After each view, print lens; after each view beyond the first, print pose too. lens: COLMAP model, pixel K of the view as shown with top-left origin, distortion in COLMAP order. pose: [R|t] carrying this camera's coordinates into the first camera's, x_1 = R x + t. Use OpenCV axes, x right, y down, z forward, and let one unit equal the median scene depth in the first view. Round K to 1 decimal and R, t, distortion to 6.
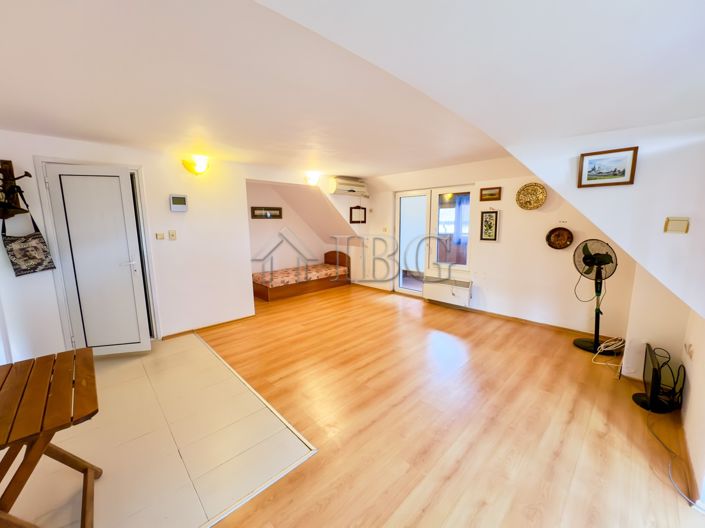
lens RADIAL K [[281.7, 0, 352.3], [0, 281.7, 263.8], [0, 0, 1]] dist [-0.005683, -0.000319]
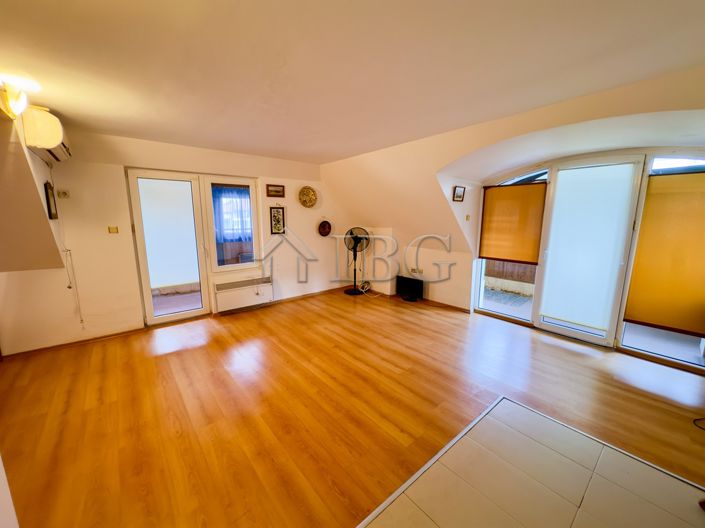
lens RADIAL K [[281.7, 0, 352.6], [0, 281.7, 264.3], [0, 0, 1]] dist [-0.005683, -0.000319]
pose [[0.068458, -0.160810, 0.984608, -0.596374], [0.146860, 0.977796, 0.149487, -0.092696], [-0.986785, 0.134366, 0.090555, 0.658541]]
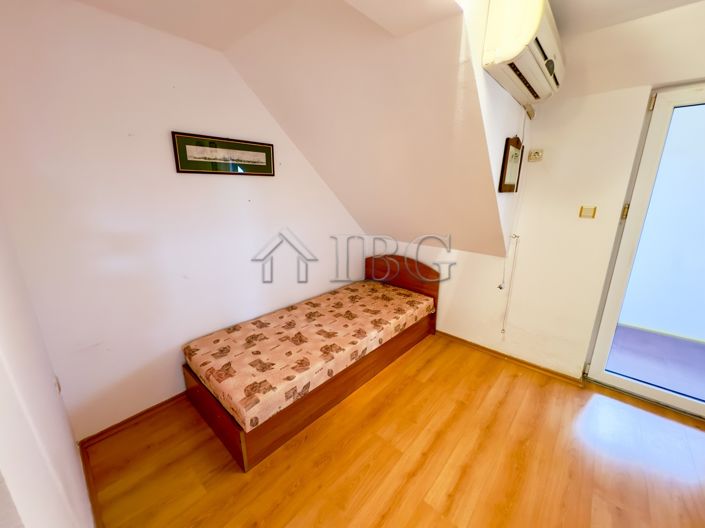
lens RADIAL K [[281.7, 0, 352.9], [0, 281.7, 264.1], [0, 0, 1]] dist [-0.005683, -0.000319]
pose [[0.997219, -0.007749, 0.074129, -0.267707], [-0.000454, 0.993931, 0.110004, -0.134502], [-0.074531, -0.109732, 0.991163, 0.945543]]
